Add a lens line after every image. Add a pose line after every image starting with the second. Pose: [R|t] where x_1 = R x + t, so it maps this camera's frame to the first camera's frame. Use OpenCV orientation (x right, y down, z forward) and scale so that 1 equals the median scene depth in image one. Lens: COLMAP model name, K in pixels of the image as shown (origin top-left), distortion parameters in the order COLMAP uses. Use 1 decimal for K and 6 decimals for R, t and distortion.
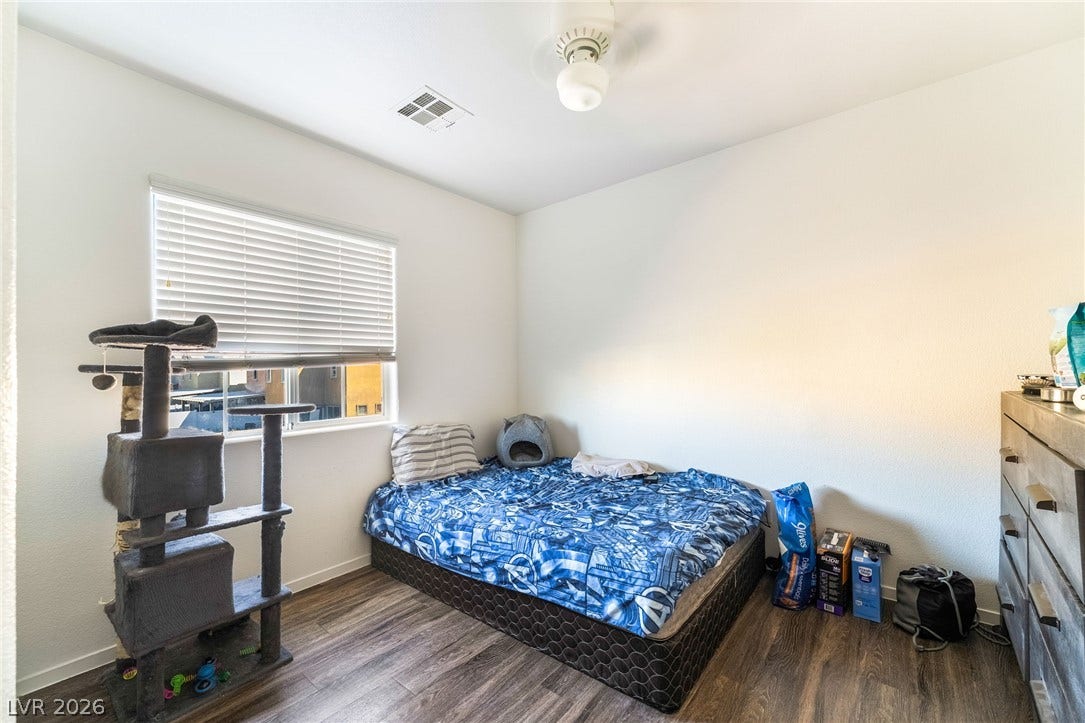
lens RADIAL K [[442.1, 0, 544.1], [0, 442.1, 365.8], [0, 0, 1]] dist [-0.002605, -0.000431]
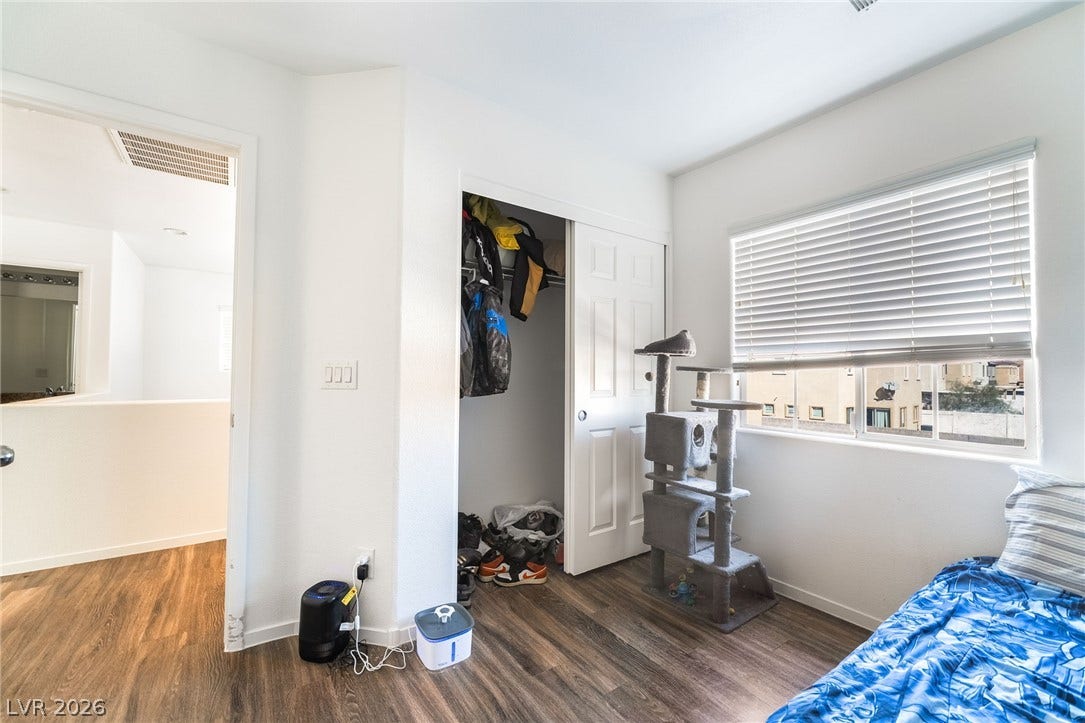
lens RADIAL K [[442.1, 0, 544.1], [0, 442.1, 365.8], [0, 0, 1]] dist [-0.002605, -0.000431]
pose [[-0.284510, -0.004956, -0.958660, 0.460078], [0.002404, 0.999980, -0.005883, 0.003387], [0.958670, -0.003978, -0.284492, 0.661277]]
